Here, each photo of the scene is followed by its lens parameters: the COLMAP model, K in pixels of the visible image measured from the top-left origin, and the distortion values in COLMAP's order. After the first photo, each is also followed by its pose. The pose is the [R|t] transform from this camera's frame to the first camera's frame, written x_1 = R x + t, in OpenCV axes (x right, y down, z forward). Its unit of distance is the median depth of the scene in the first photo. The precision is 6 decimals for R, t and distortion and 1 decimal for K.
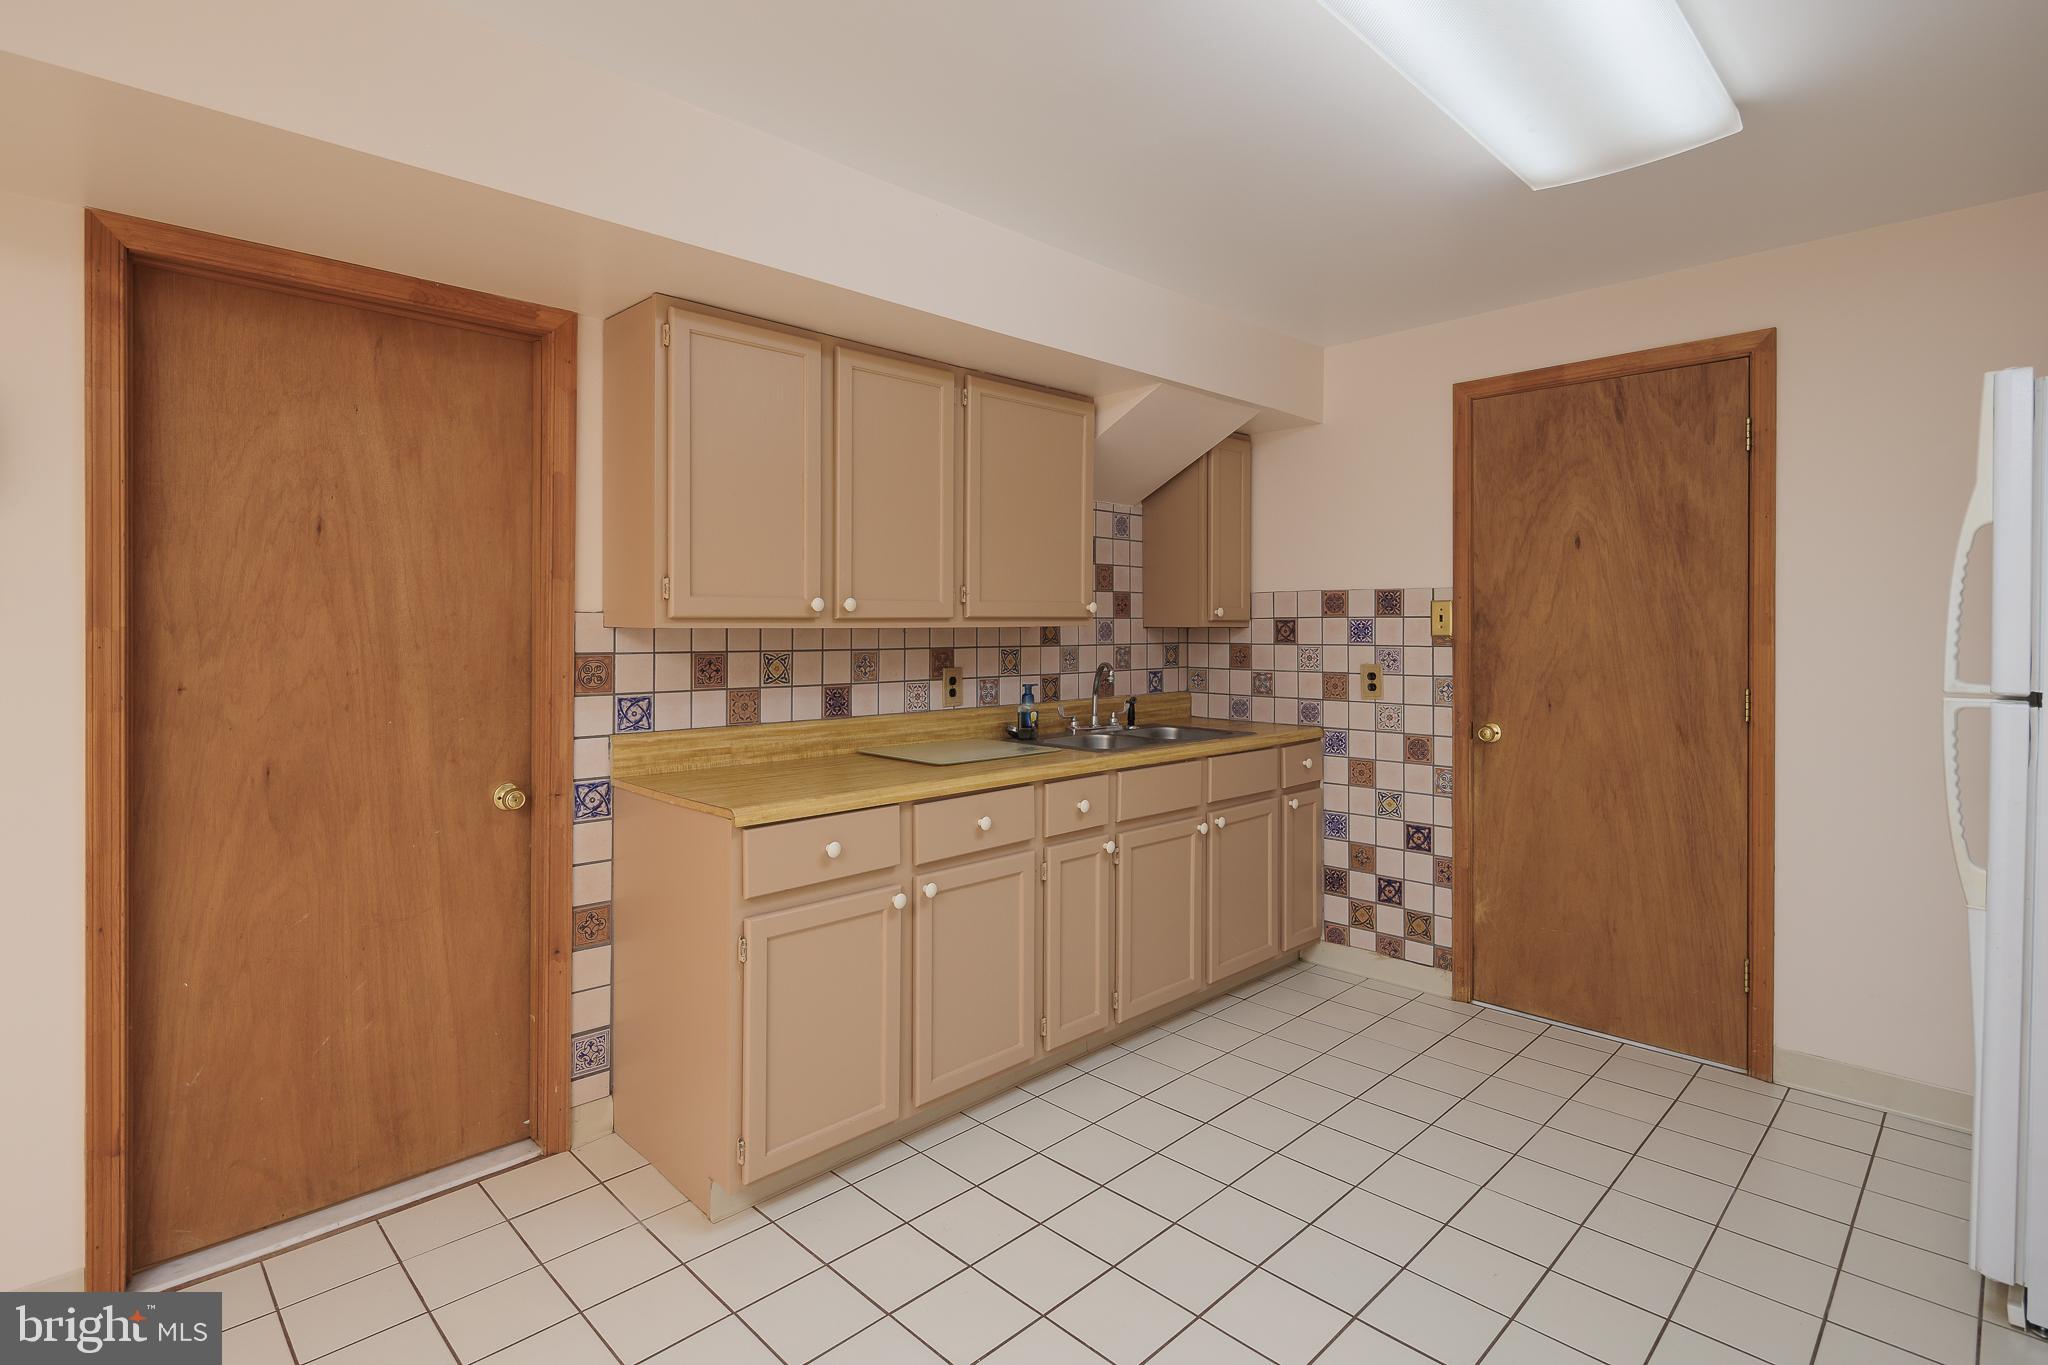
lens RADIAL K [[997.7, 0, 1001.9], [0, 997.7, 632.9], [0, 0, 1]] dist [-0.003611, -0.000876]
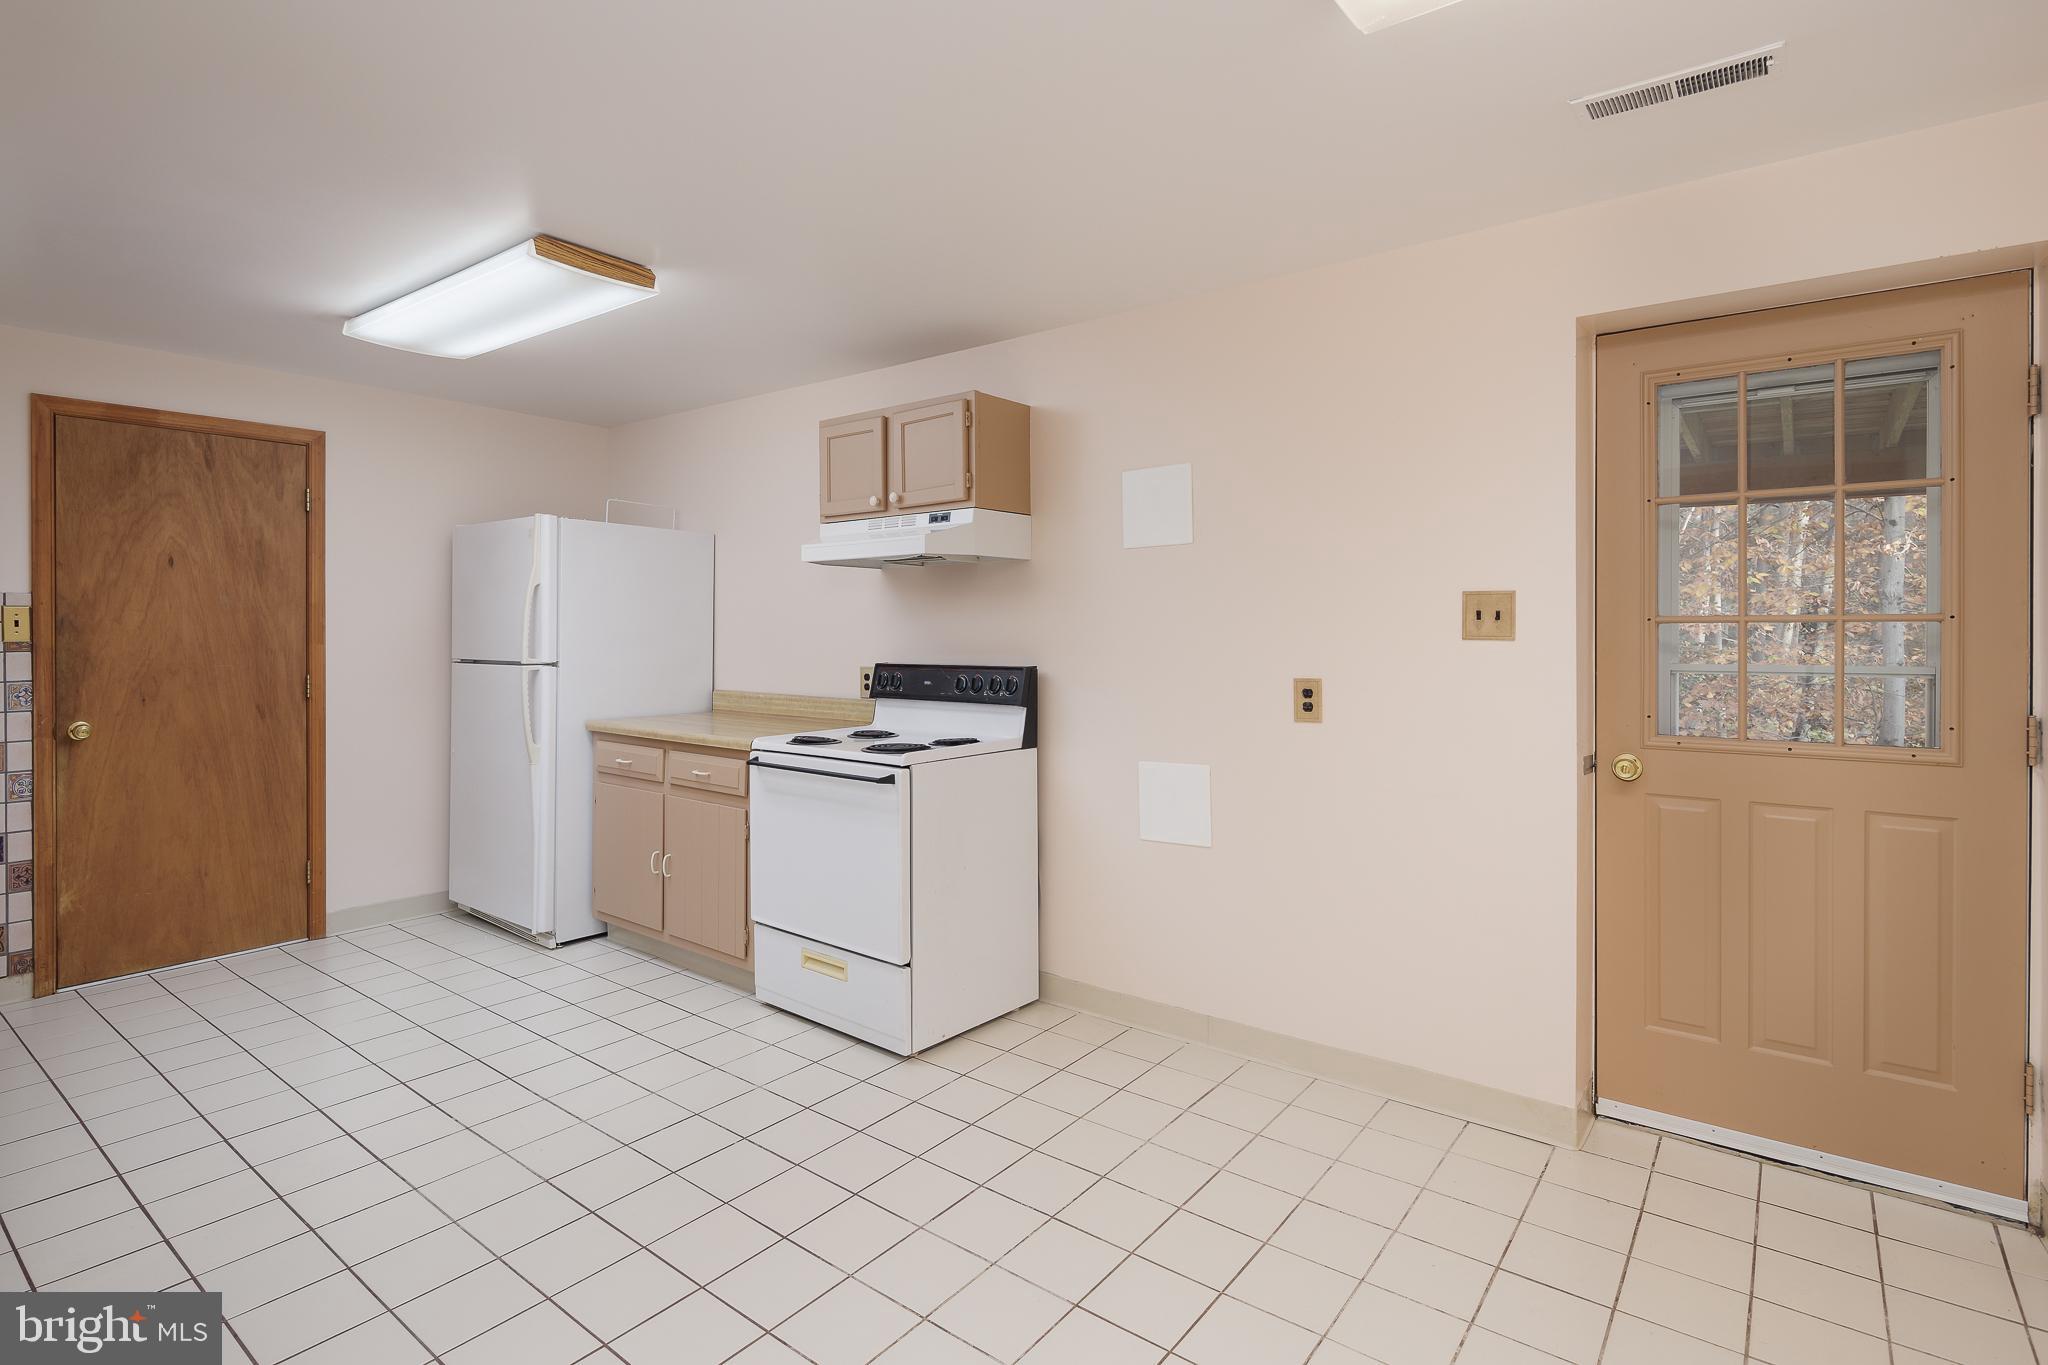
lens RADIAL K [[997.7, 0, 1032.6], [0, 997.7, 632.9], [0, 0, 1]] dist [-0.003611, -0.000876]
pose [[-0.152768, -0.004996, 0.988249, -0.762915], [0.003696, 0.999977, 0.005626, -0.007835], [-0.988255, 0.004512, -0.152746, 0.158978]]
